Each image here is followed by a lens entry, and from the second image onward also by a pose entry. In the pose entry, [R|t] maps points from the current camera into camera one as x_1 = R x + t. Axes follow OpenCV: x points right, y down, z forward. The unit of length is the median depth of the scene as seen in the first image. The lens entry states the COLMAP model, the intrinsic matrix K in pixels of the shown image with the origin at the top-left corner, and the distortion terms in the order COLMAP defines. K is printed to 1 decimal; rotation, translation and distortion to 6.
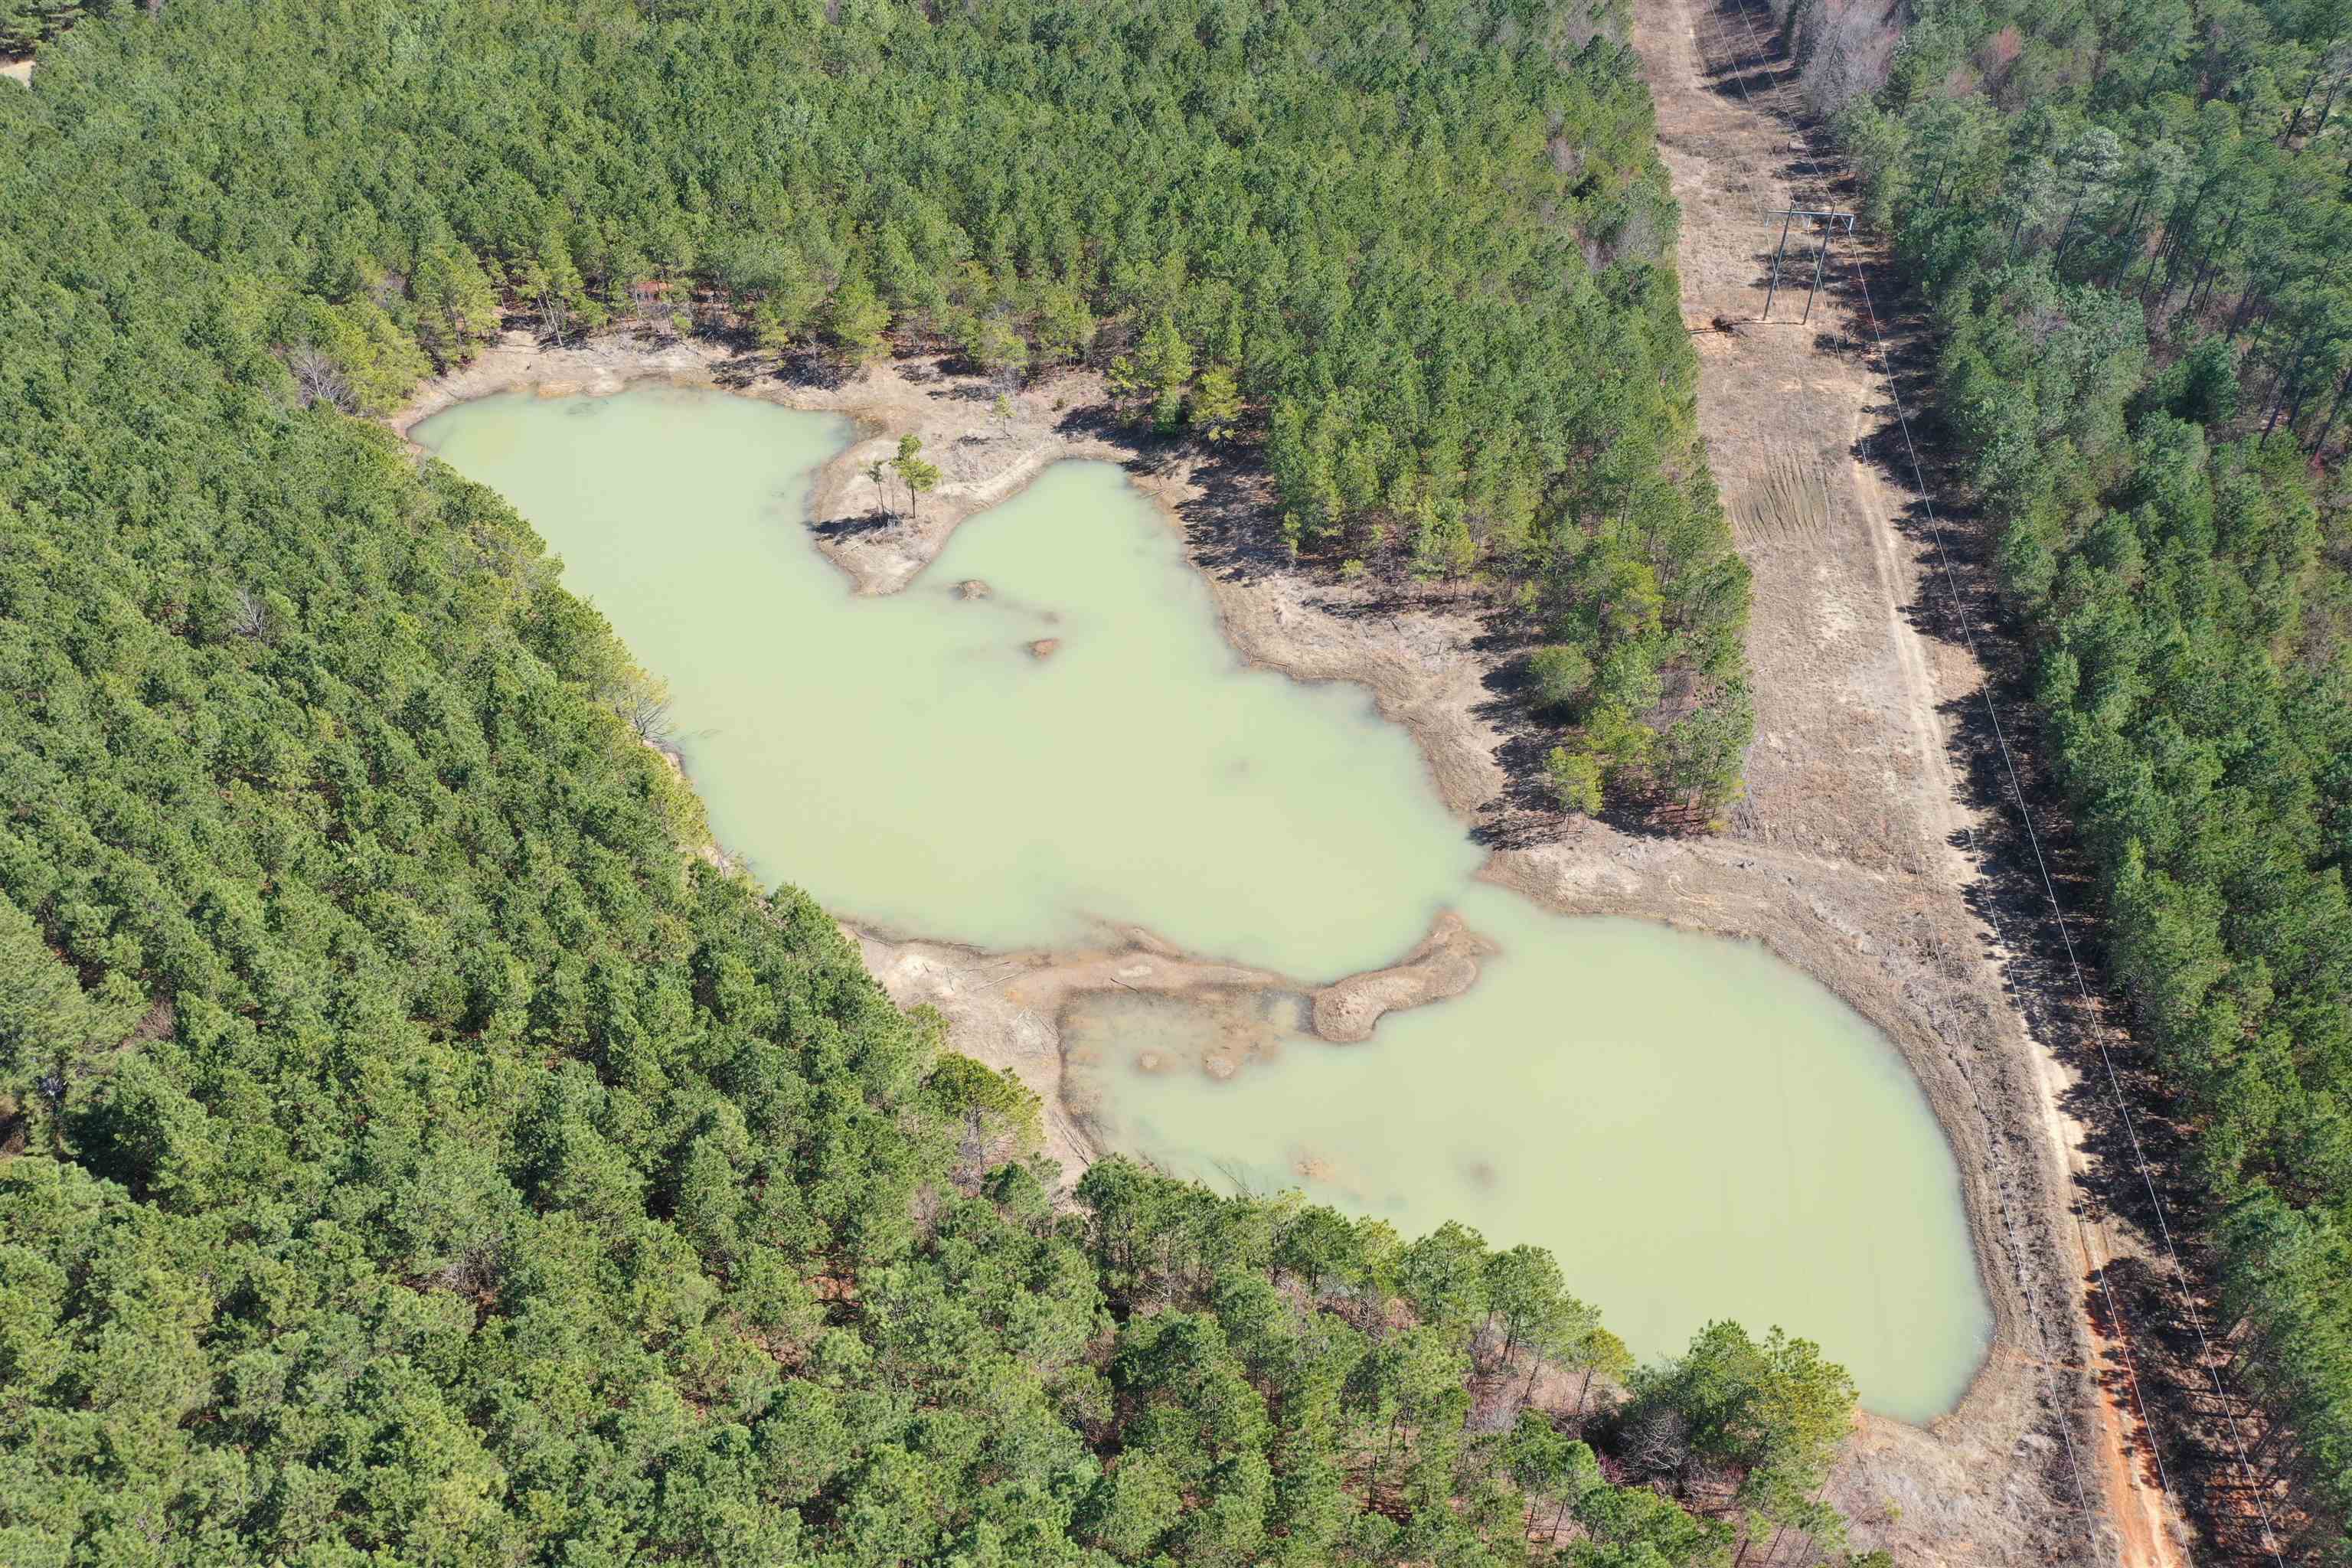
lens RADIAL K [[1886.8, 0, 1176.0], [0, 1886.8, 784.0], [0, 0, 1]] dist [0.041452, -0.028040]
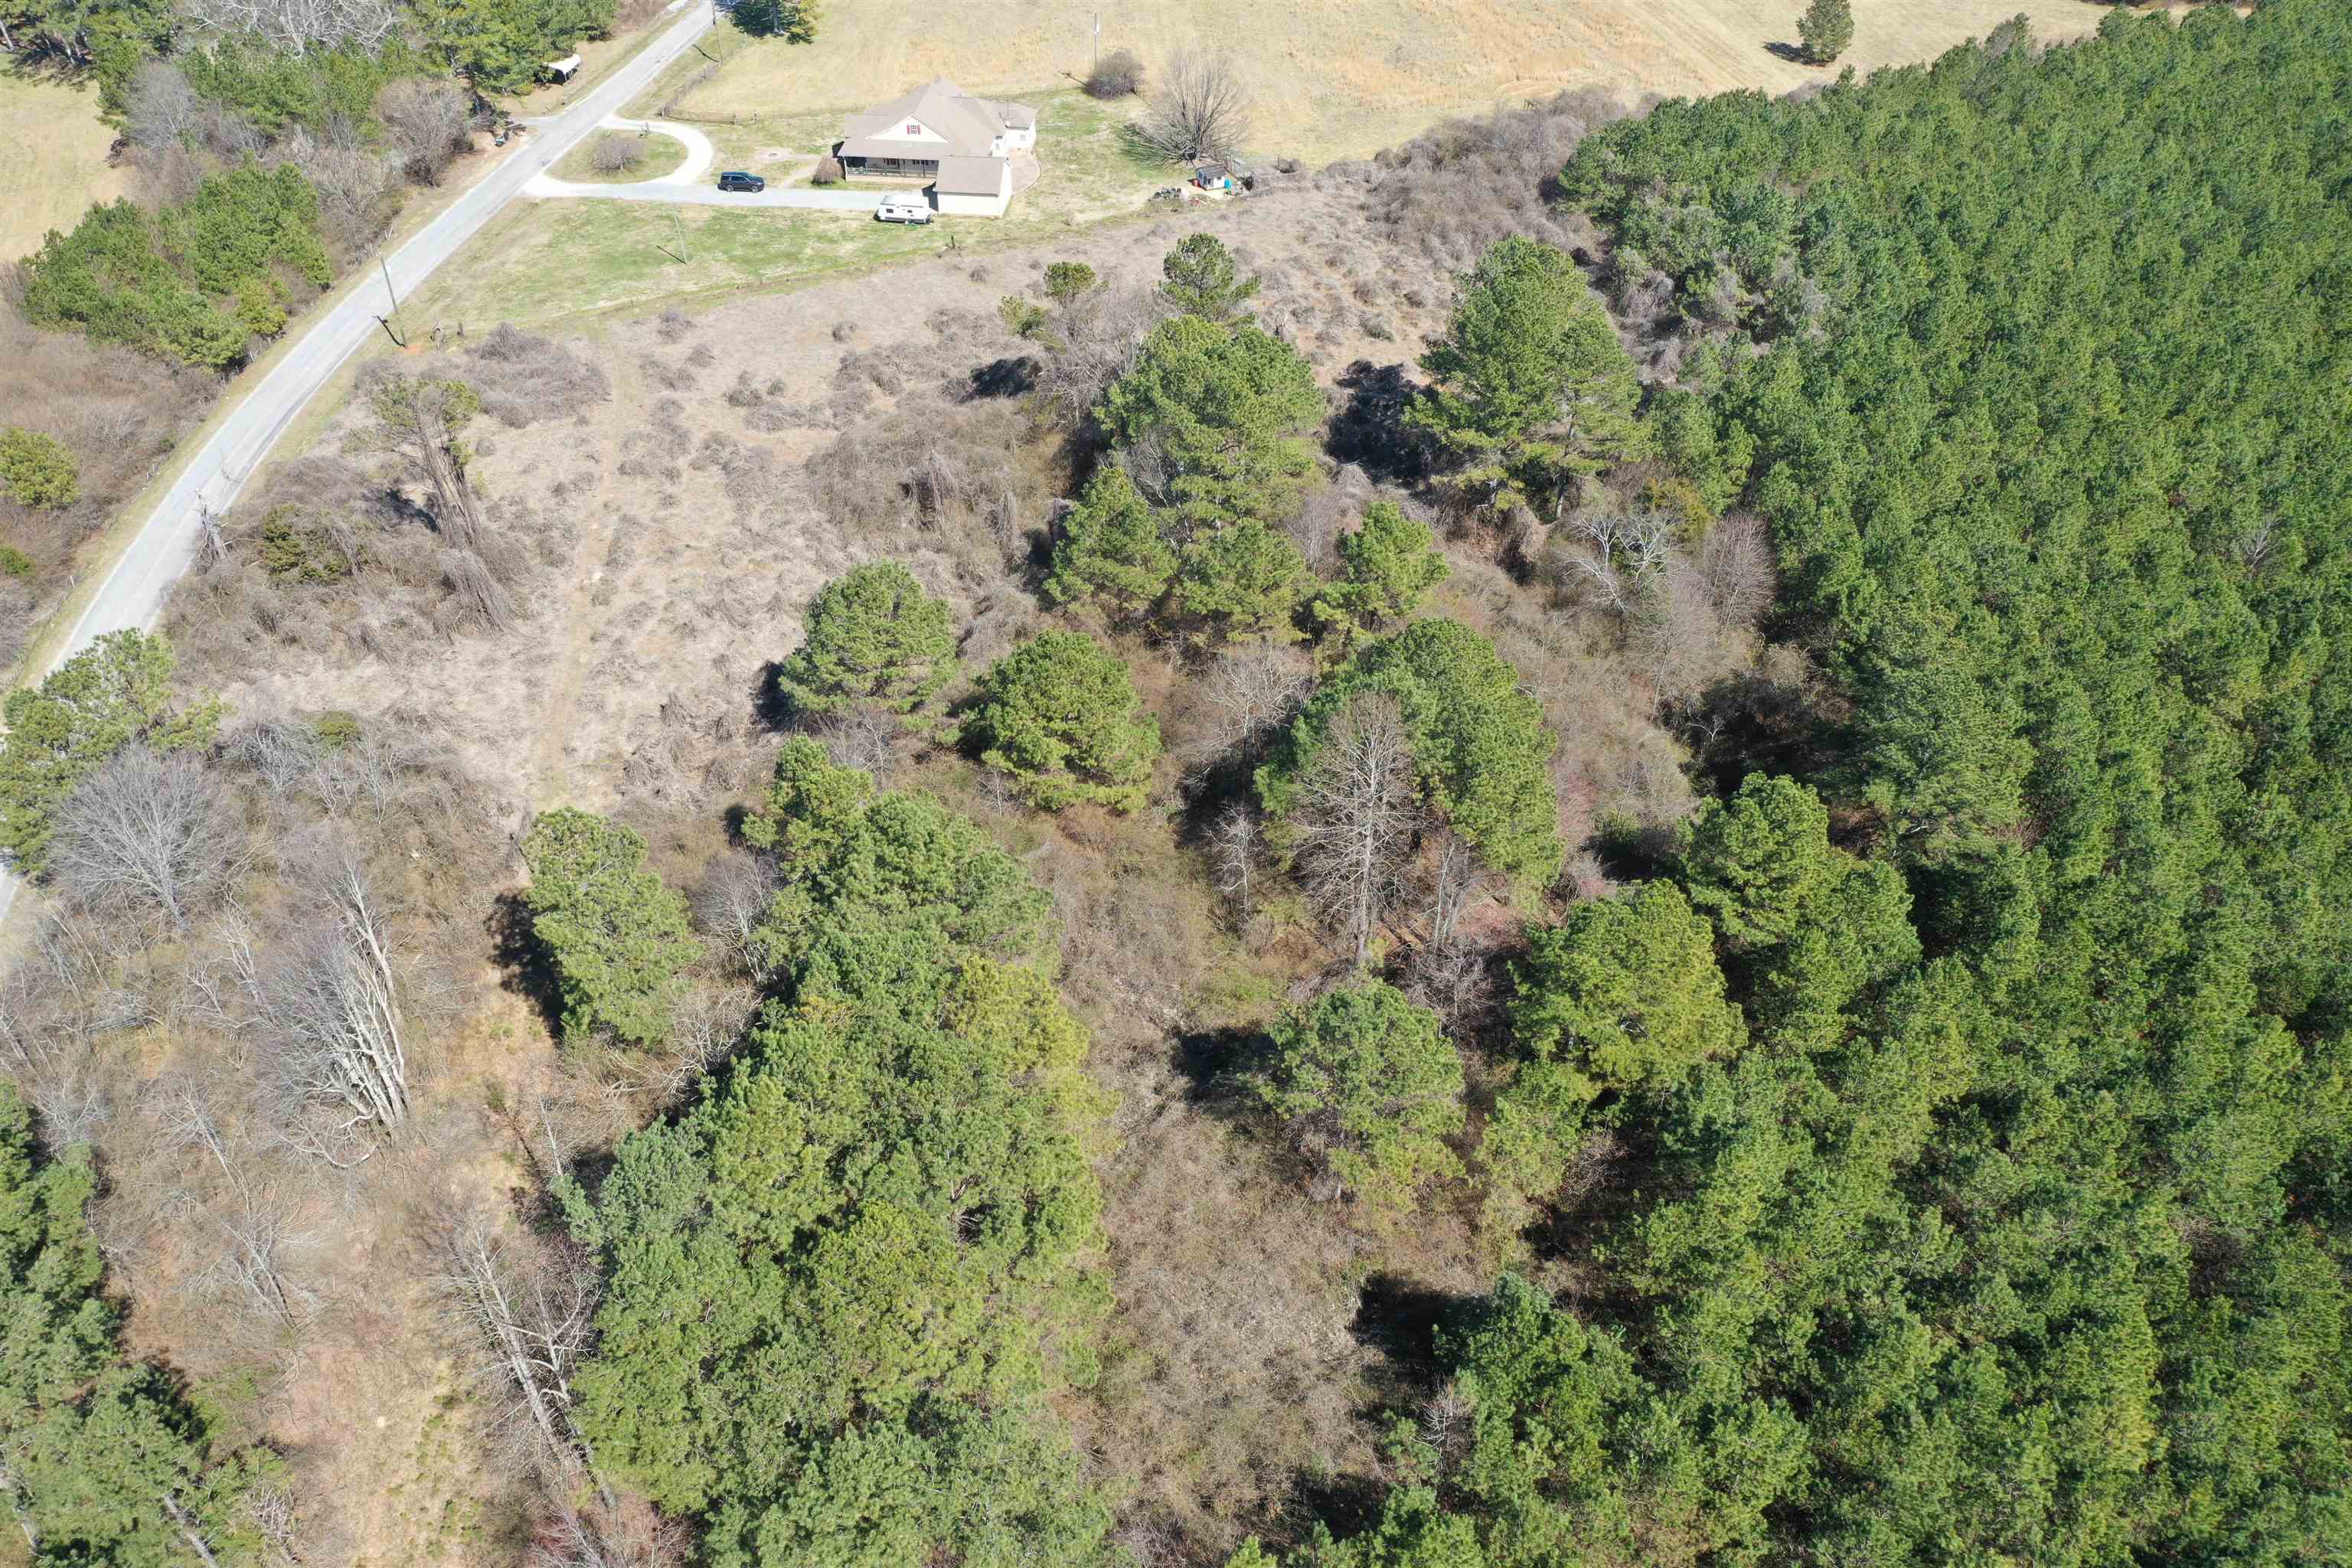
lens RADIAL K [[1886.8, 0, 1176.0], [0, 1886.8, 784.0], [0, 0, 1]] dist [0.041452, -0.028040]
pose [[0.575443, 0.539628, -0.614546, -0.120955], [-0.550710, 0.811203, 0.196643, 0.097339], [0.604636, 0.225280, 0.763980, -0.022690]]
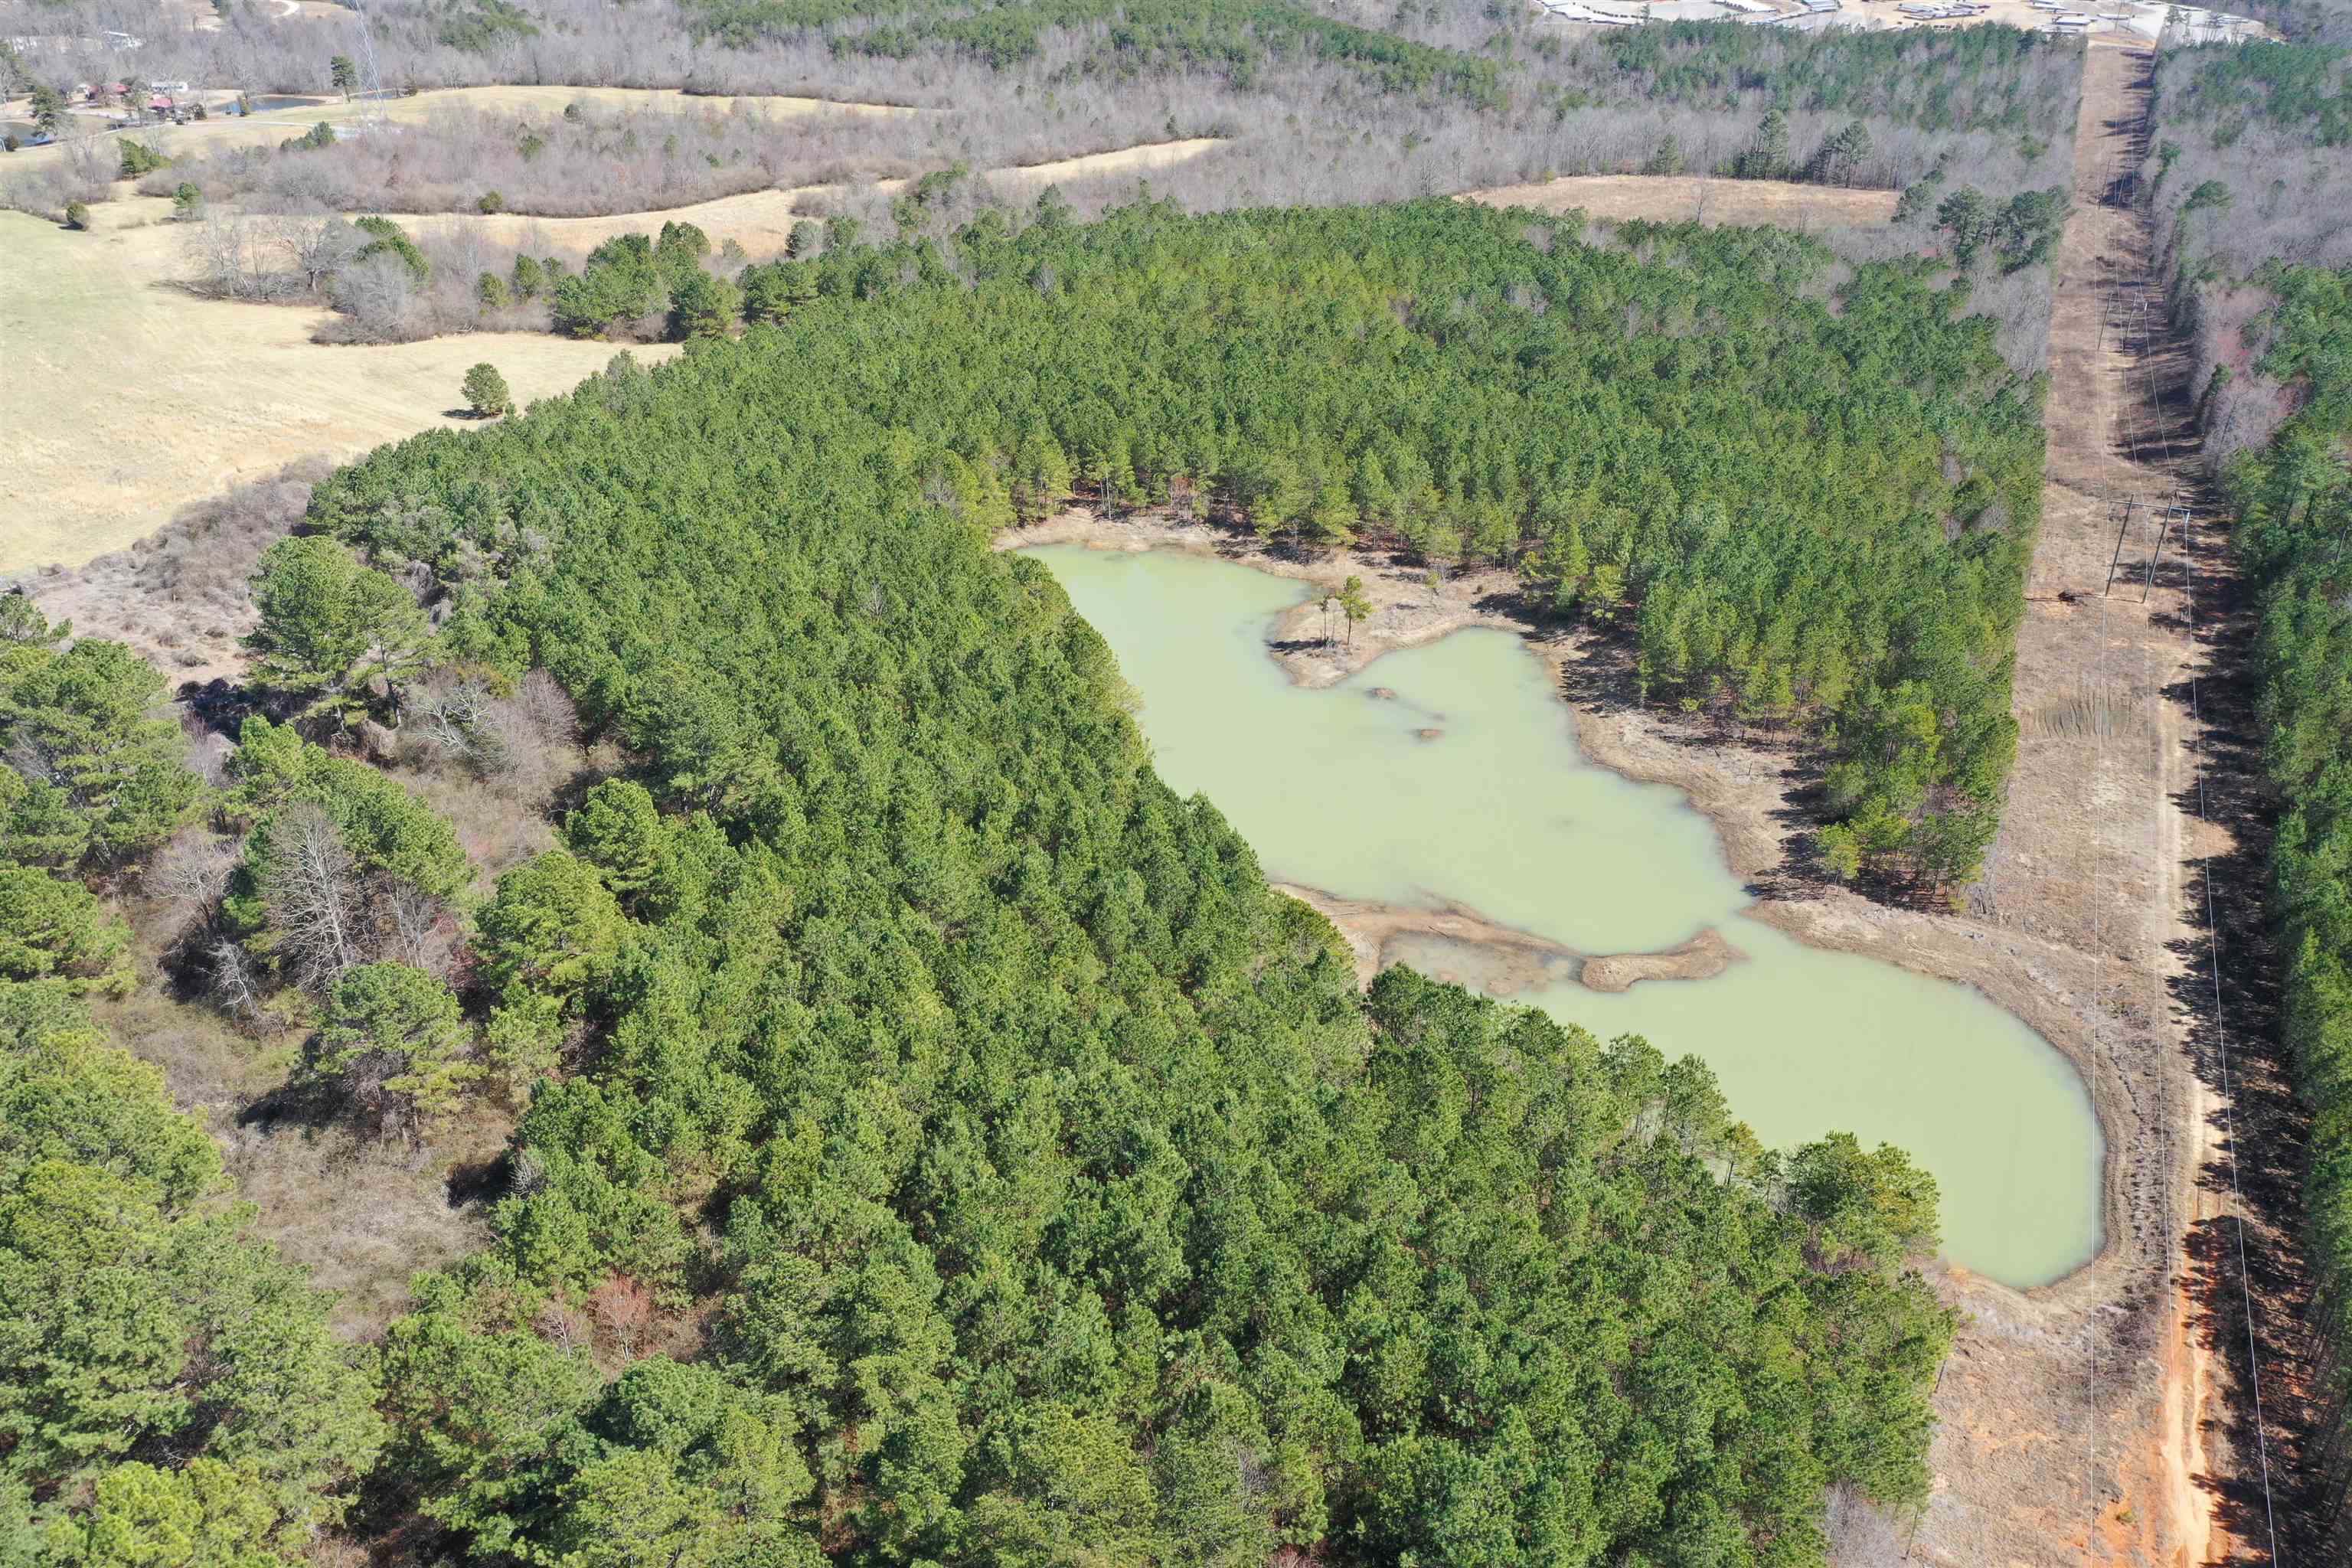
lens RADIAL K [[1886.8, 0, 1176.0], [0, 1886.8, 784.0], [0, 0, 1]] dist [0.041452, -0.028040]
pose [[0.958497, 0.136020, -0.250563, 0.084738], [-0.188177, 0.962054, -0.197591, 0.229343], [0.214179, 0.236540, 0.947722, -0.216921]]
